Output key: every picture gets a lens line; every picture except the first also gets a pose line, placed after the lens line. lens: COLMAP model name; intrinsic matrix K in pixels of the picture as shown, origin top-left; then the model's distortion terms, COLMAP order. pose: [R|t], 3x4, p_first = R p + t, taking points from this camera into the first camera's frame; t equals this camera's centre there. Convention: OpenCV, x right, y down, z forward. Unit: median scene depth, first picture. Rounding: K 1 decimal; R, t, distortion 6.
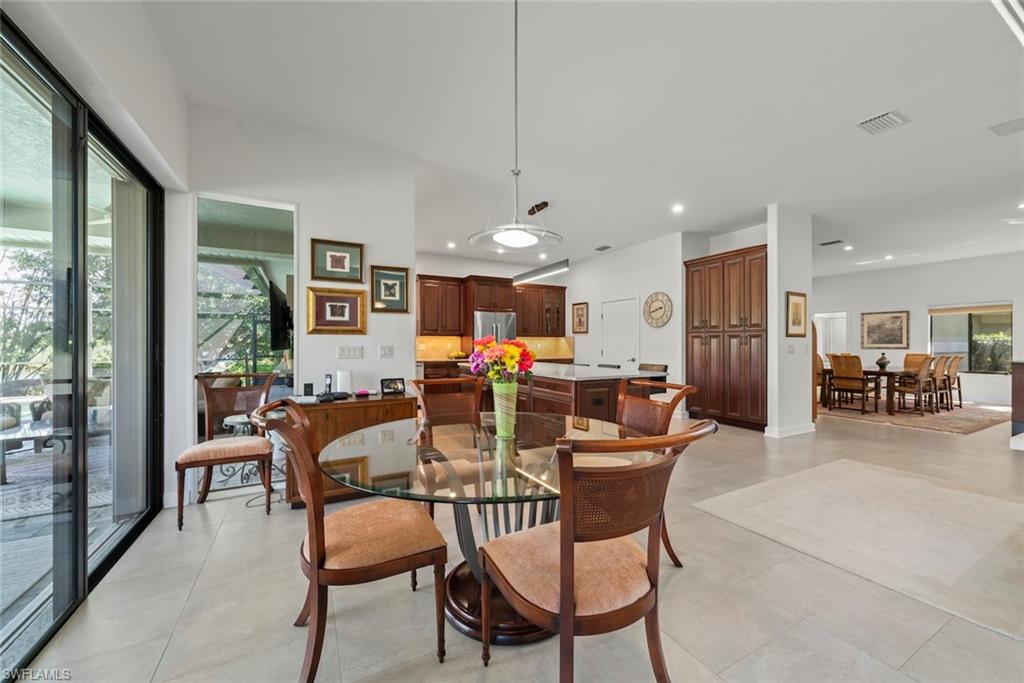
lens RADIAL K [[404.8, 0, 515.9], [0, 404.8, 344.1], [0, 0, 1]] dist [0.001950, 0.001362]
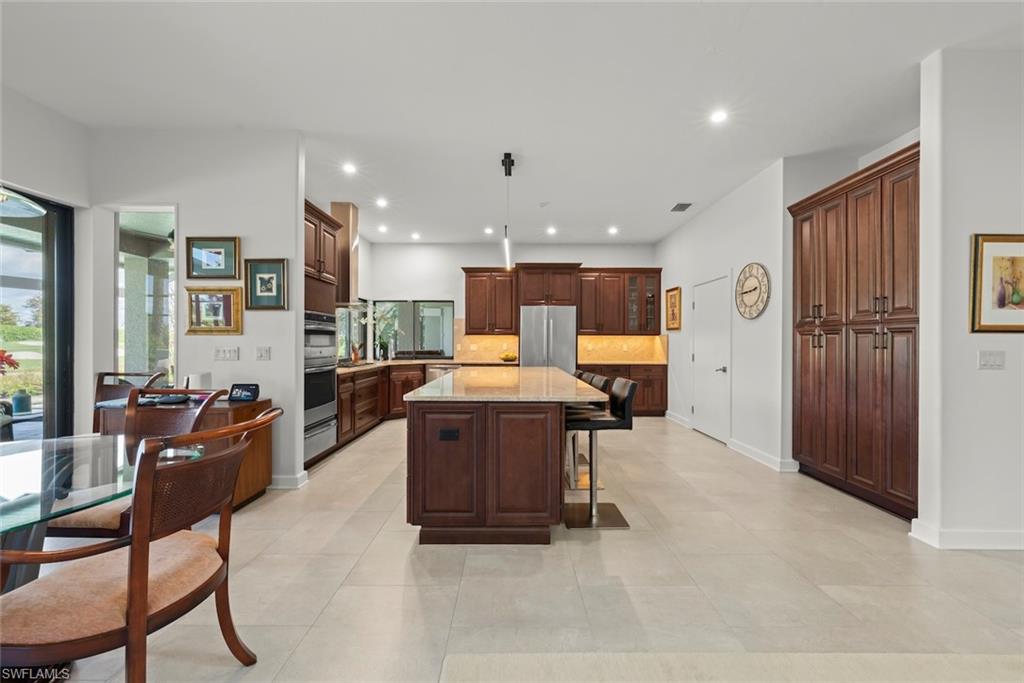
lens RADIAL K [[404.8, 0, 517.6], [0, 404.8, 345.6], [0, 0, 1]] dist [0.001950, 0.001362]
pose [[0.875016, 0.007064, -0.484043, 0.348258], [-0.002381, 0.999944, 0.010288, -0.005446], [0.484089, -0.007849, 0.874984, 0.273852]]
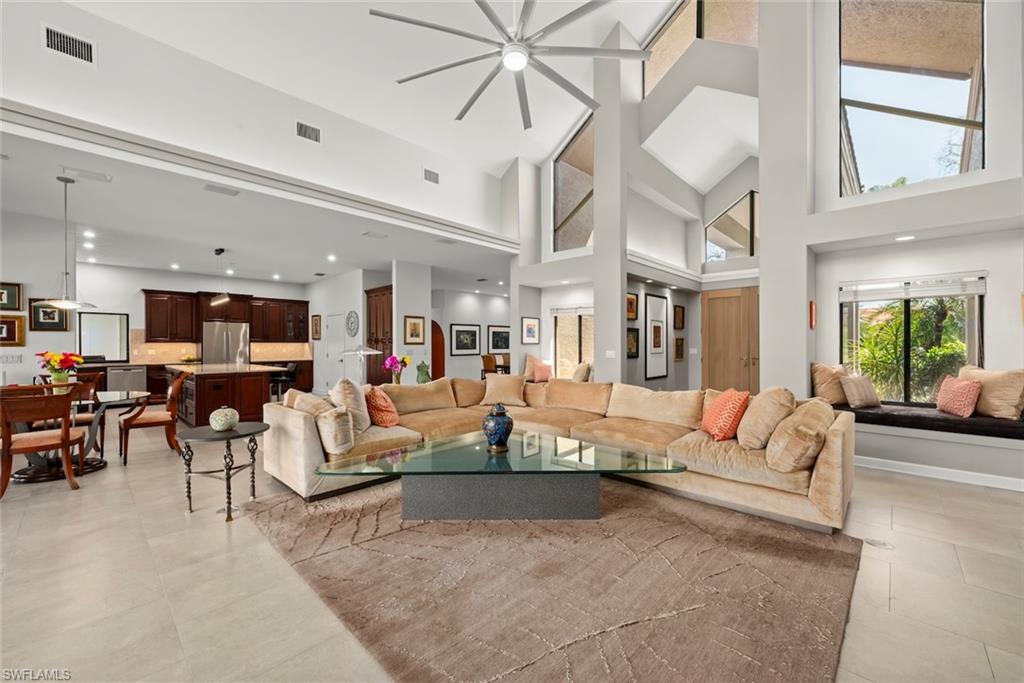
lens RADIAL K [[404.8, 0, 508.5], [0, 404.8, 344.9], [0, 0, 1]] dist [0.001950, 0.001362]
pose [[0.957773, -0.002520, 0.287516, 0.477605], [0.001355, 0.999990, 0.004252, -0.018163], [-0.287524, -0.003683, 0.957766, -0.488687]]
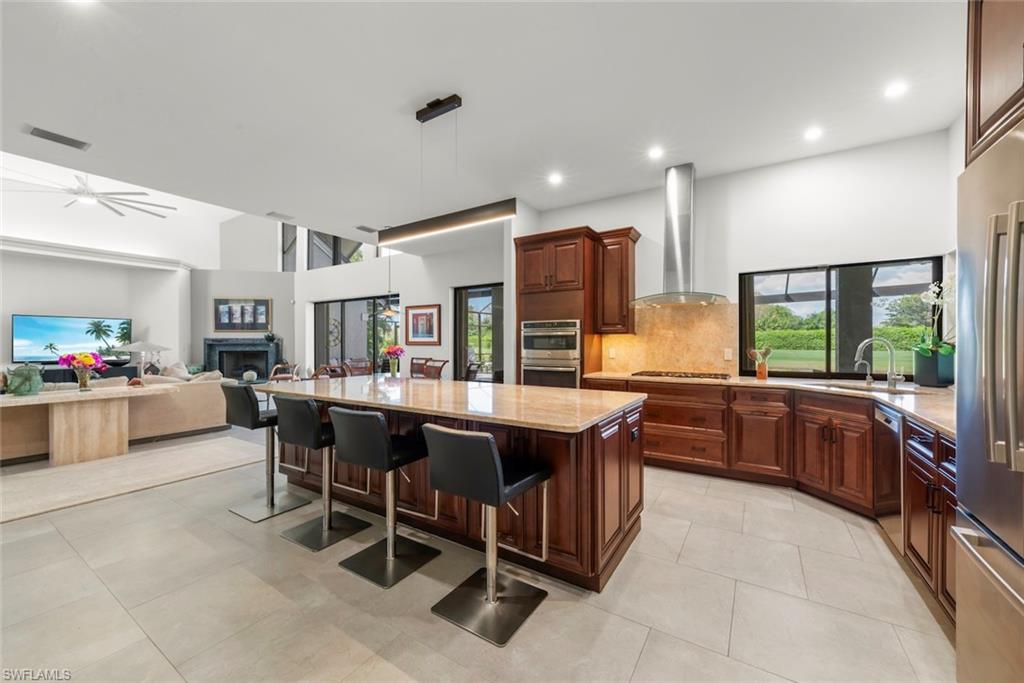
lens RADIAL K [[404.8, 0, 505.5], [0, 404.8, 346.2], [0, 0, 1]] dist [0.001950, 0.001362]
pose [[-0.884810, 0.005617, -0.465919, 0.197278], [0.003626, 0.999980, 0.005171, -0.006618], [0.465939, 0.002886, -0.884812, 1.229713]]
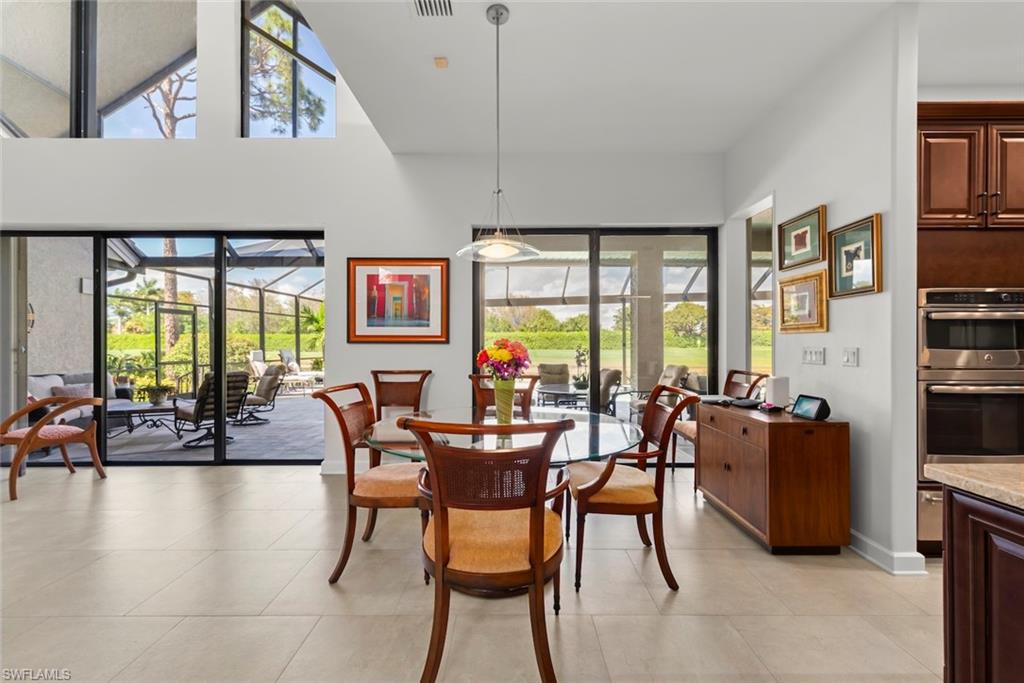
lens RADIAL K [[431.3, 0, 511.3], [0, 431.3, 342.3], [0, 0, 1]] dist [0.004515, 0.000738]
pose [[-0.480175, -0.000981, -0.877172, 0.305906], [0.004302, 0.999985, -0.003473, -0.002596], [0.877162, -0.005441, -0.480163, 0.486269]]
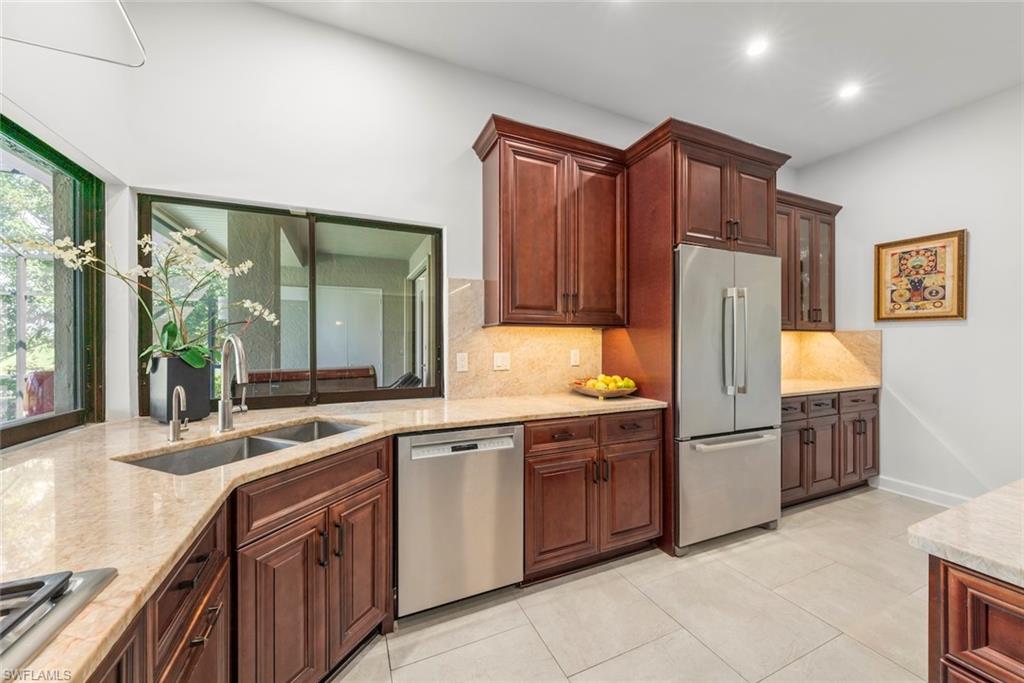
lens RADIAL K [[379.5, 0, 515.0], [0, 379.5, 343.8], [0, 0, 1]] dist [0.000186, -0.000016]
pose [[0.996072, -0.001095, -0.088539, -0.235891], [0.001449, 0.999991, 0.003942, -0.007263], [0.088534, -0.004055, 0.996065, 0.800985]]
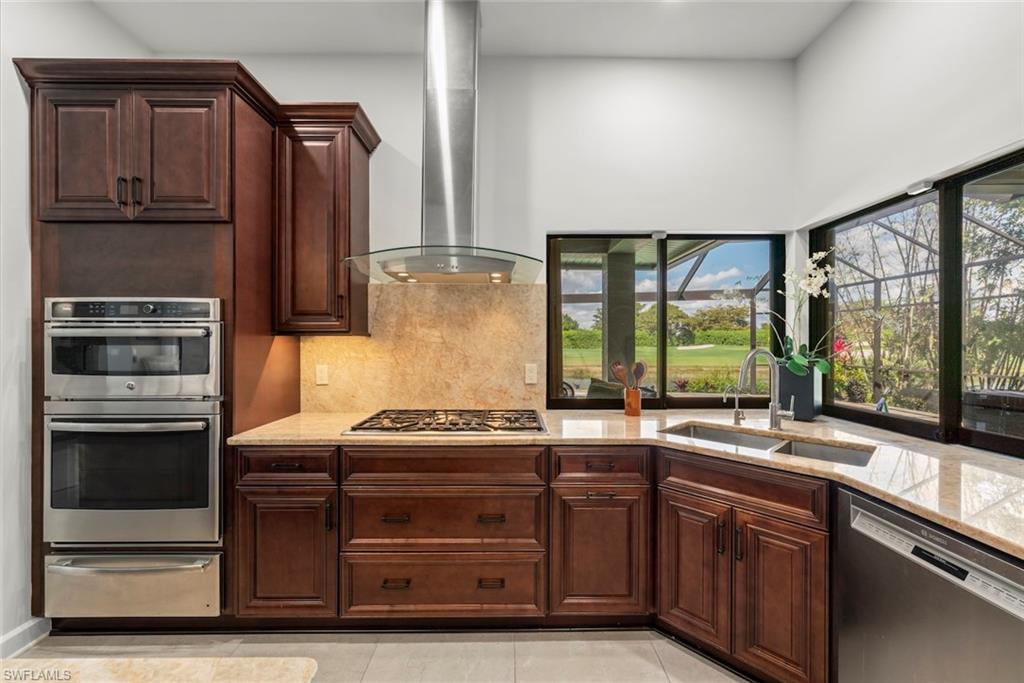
lens RADIAL K [[404.8, 0, 511.5], [0, 404.8, 339.9], [0, 0, 1]] dist [0.001950, 0.001362]
pose [[-0.491401, -0.003011, -0.870928, -0.081835], [0.002228, 0.999986, -0.004714, -0.017500], [0.870931, -0.004257, -0.491387, 0.995082]]
